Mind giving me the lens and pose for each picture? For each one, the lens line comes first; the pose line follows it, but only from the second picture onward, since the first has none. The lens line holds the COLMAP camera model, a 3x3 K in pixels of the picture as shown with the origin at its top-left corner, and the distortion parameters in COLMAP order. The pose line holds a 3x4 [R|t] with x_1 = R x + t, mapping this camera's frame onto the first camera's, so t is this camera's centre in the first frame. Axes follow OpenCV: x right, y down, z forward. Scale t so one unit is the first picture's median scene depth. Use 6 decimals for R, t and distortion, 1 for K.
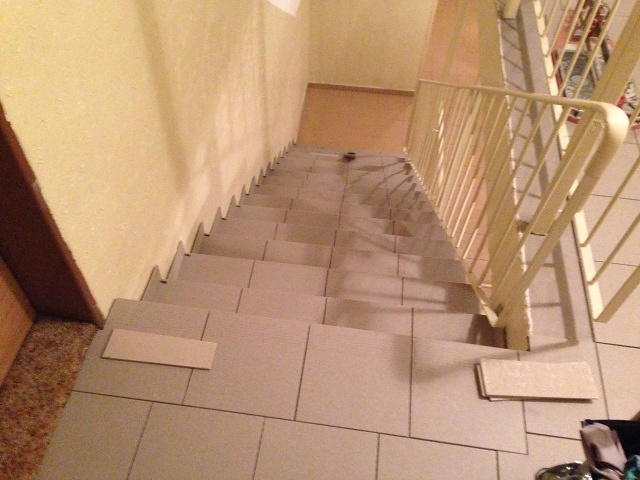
lens RADIAL K [[557.5, 0, 320.0], [0, 557.5, 240.0], [0, 0, 1]] dist [0.228538, -0.301775]
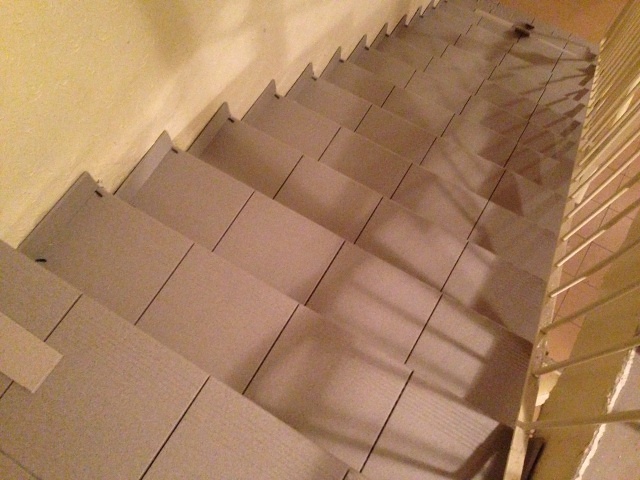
lens RADIAL K [[557.5, 0, 320.0], [0, 557.5, 240.0], [0, 0, 1]] dist [0.228538, -0.301775]
pose [[0.911014, 0.378318, -0.164103, 0.072149], [-0.312433, 0.892943, 0.324097, -0.121157], [0.269146, -0.243985, 0.931682, 0.247758]]
